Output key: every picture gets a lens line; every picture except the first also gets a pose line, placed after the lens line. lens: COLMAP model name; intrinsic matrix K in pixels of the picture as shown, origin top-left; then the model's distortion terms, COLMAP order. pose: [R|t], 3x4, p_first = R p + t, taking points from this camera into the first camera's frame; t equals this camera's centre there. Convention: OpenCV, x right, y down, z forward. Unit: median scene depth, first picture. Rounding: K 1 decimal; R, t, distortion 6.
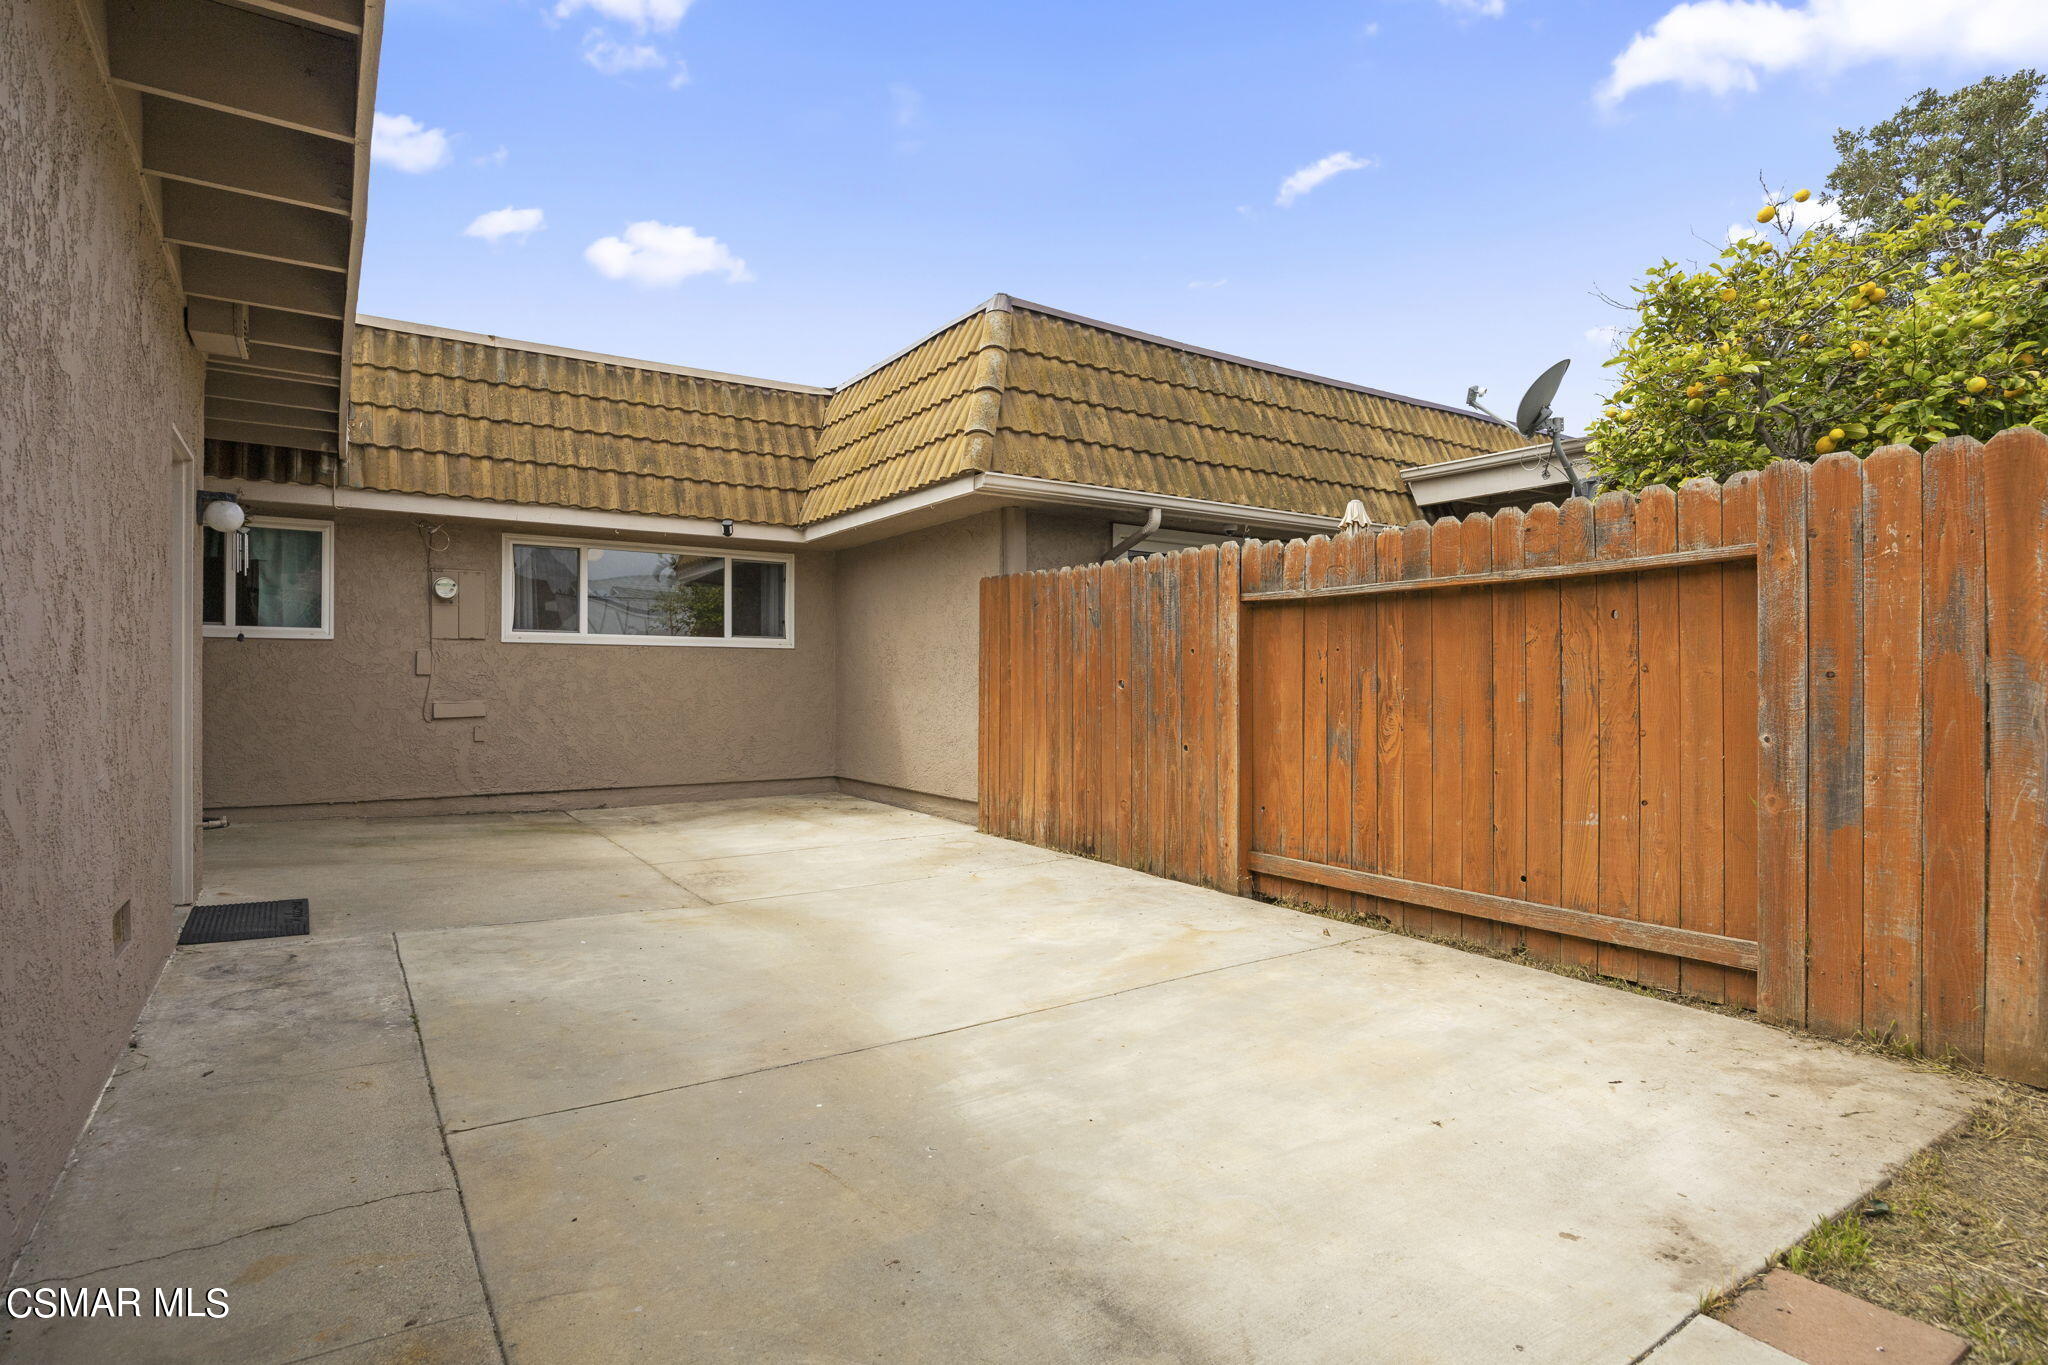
lens RADIAL K [[1035.9, 0, 1006.5], [0, 1035.9, 686.0], [0, 0, 1]] dist [-0.008450, 0.000116]
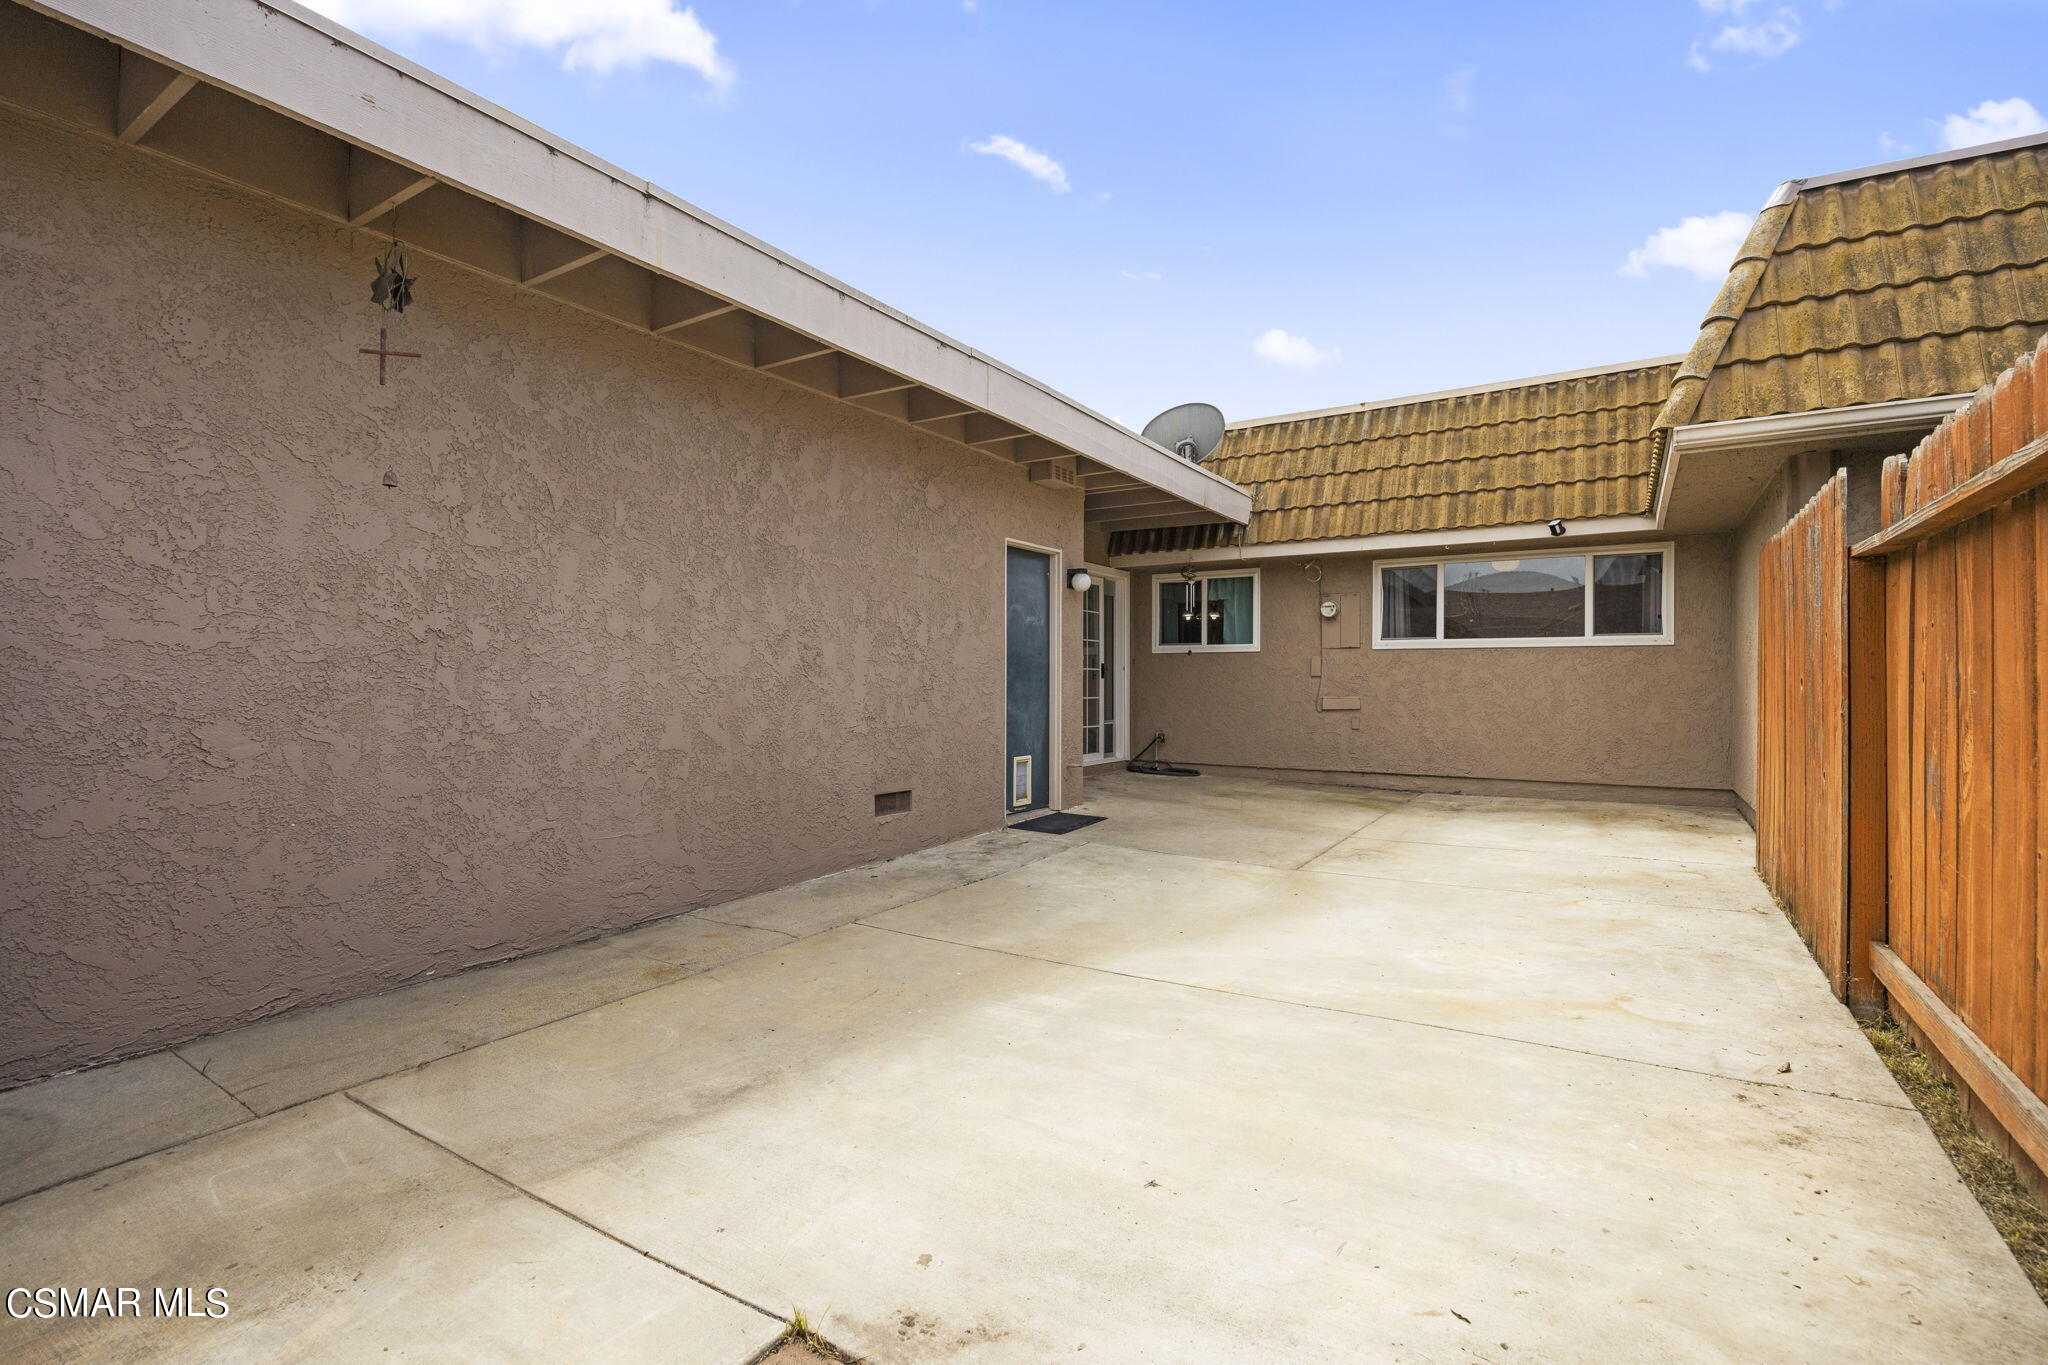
lens RADIAL K [[940.5, 0, 1071.4], [0, 940.5, 682.4], [0, 0, 1]] dist [-0.013023, 0.000946]
pose [[0.428103, 0.000166, -0.903730, 0.405360], [-0.003772, 0.999992, -0.001603, 0.000250], [0.903722, 0.004095, 0.428100, 0.219190]]
